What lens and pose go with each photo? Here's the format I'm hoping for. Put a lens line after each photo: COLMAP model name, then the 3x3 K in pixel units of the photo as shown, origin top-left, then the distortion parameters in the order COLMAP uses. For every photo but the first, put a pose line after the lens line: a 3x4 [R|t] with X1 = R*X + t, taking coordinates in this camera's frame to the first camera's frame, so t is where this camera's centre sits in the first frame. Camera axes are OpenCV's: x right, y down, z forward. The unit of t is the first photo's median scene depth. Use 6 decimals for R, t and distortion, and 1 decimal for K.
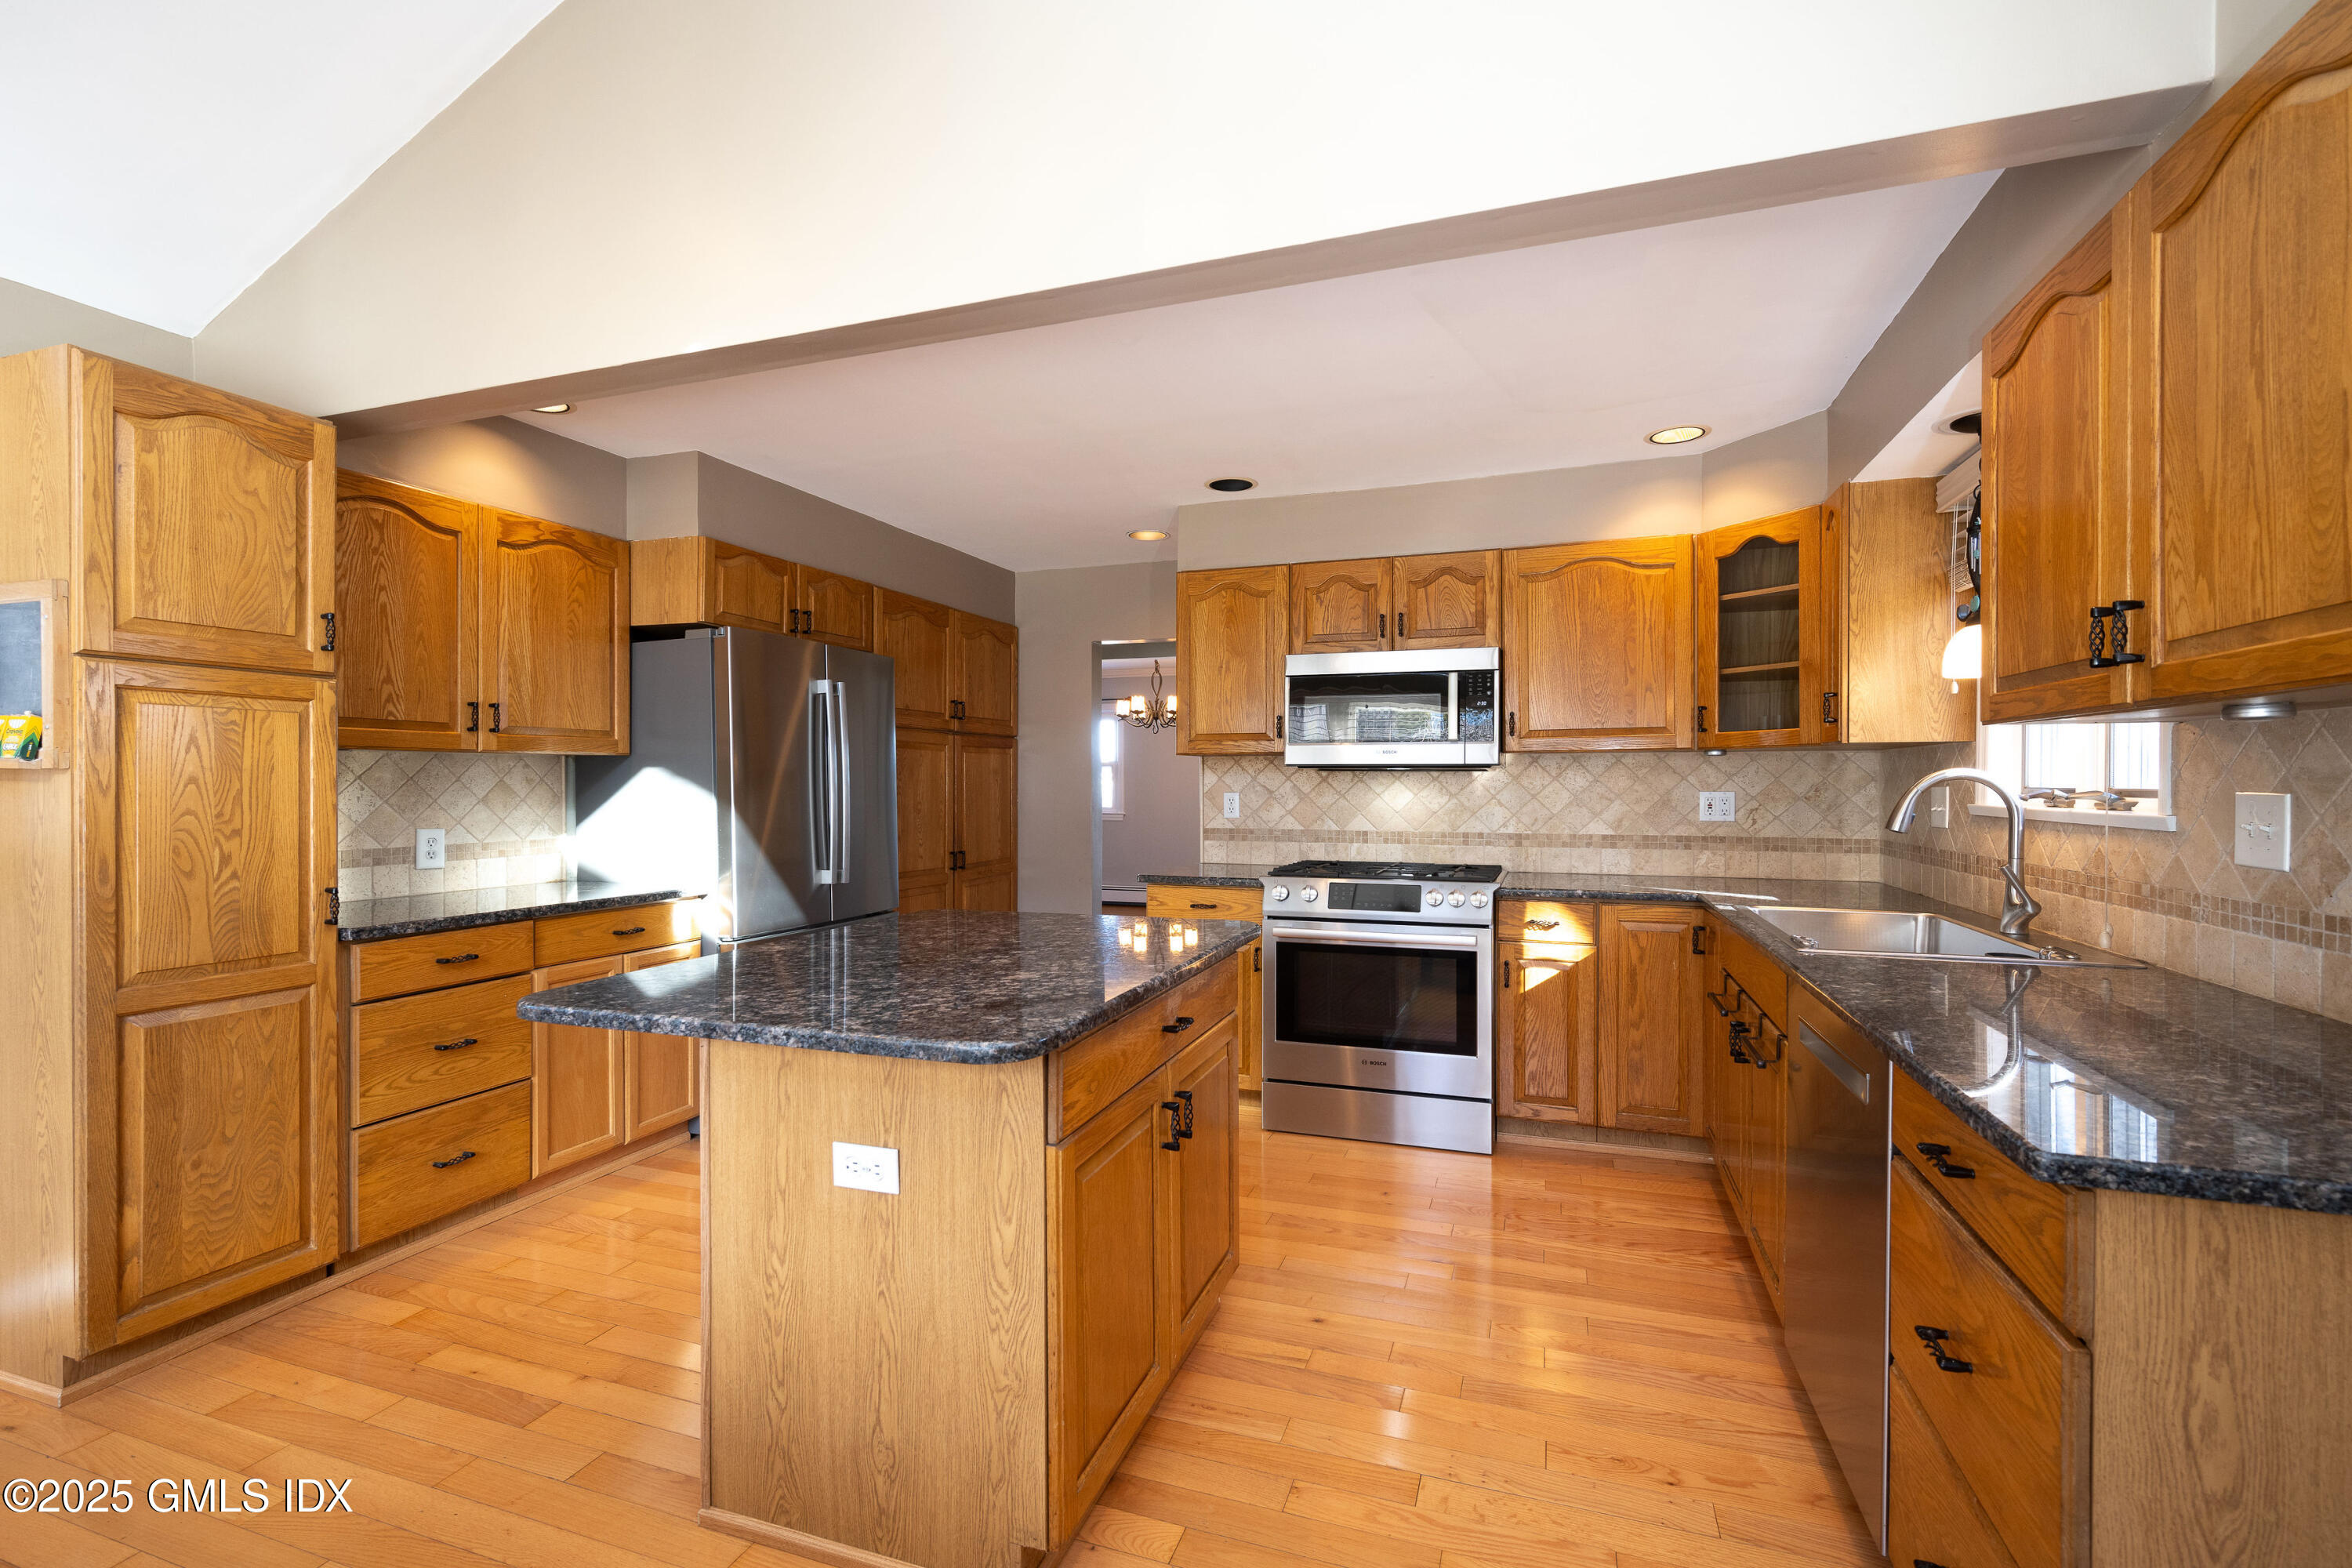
lens RADIAL K [[1040.1, 0, 1185.5], [0, 1040.1, 777.5], [0, 0, 1]] dist [0.000702, -0.000118]
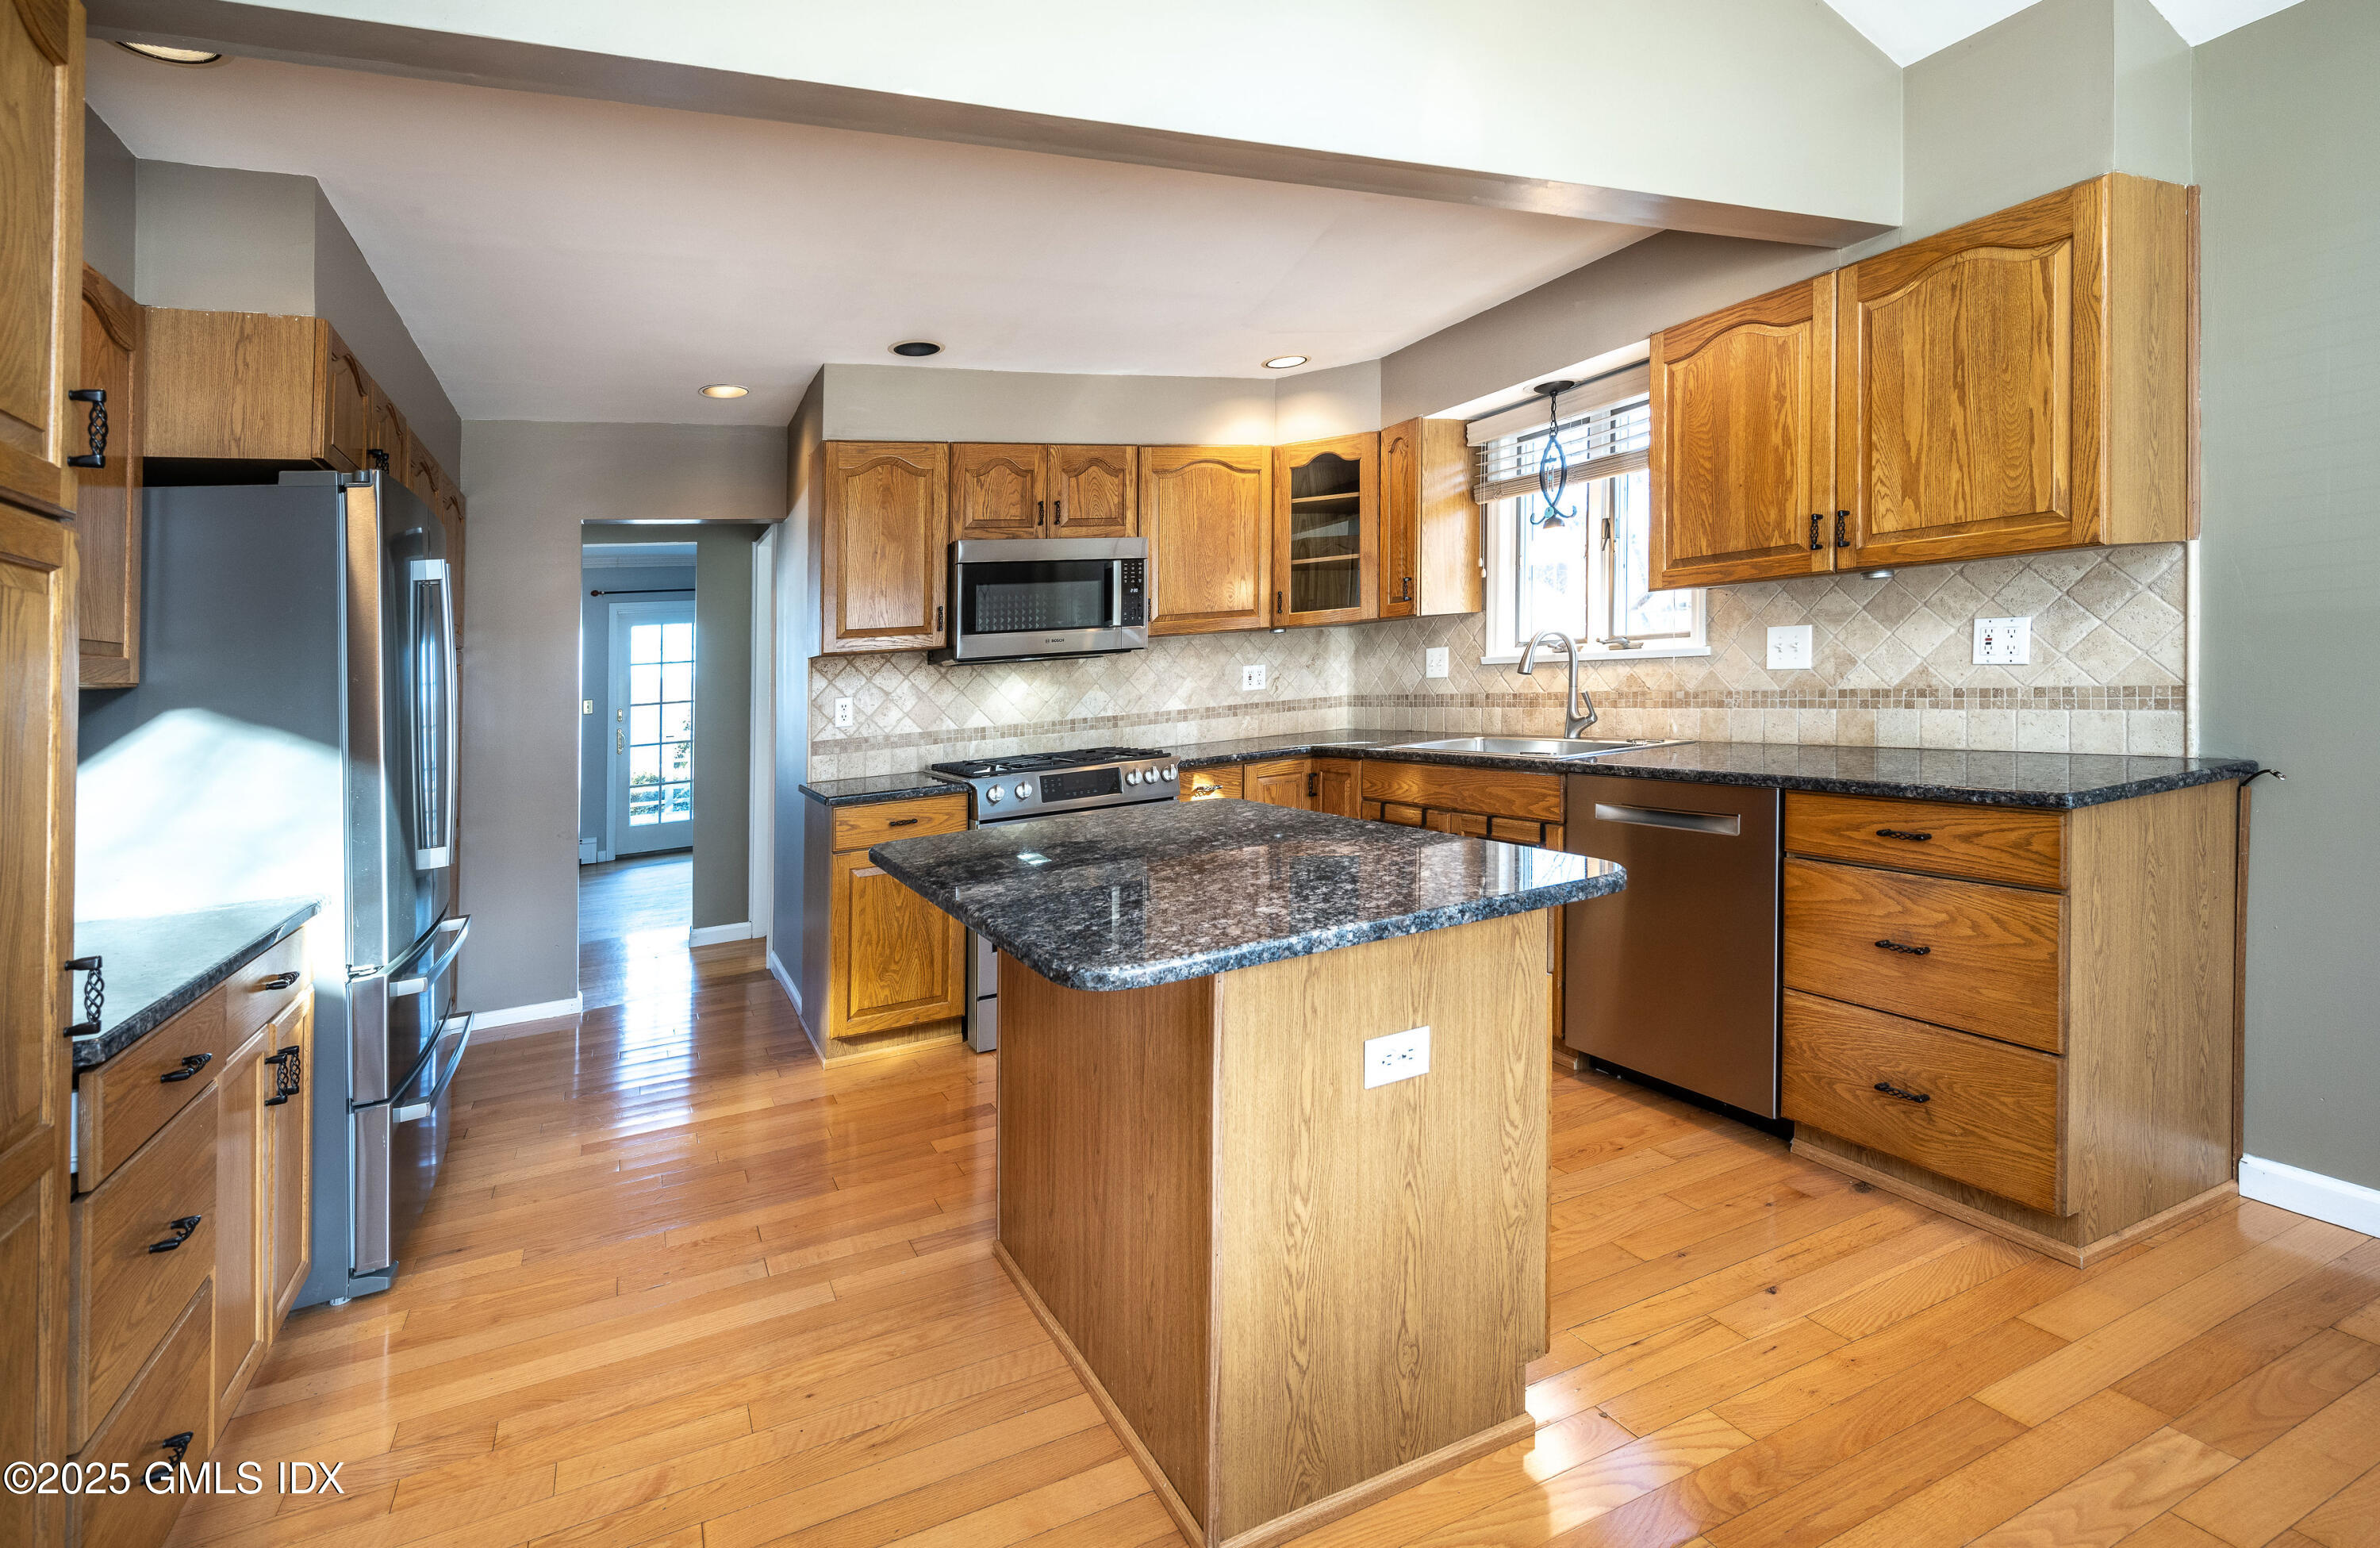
lens RADIAL K [[1124.2, 0, 1107.1], [0, 1124.2, 687.2], [0, 0, 1]] dist [0.002032, 0.000381]
pose [[0.735071, -0.063435, 0.675016, -0.828644], [0.066880, 0.997542, 0.020914, 0.001237], [-0.674684, 0.029772, 0.737506, 0.294855]]
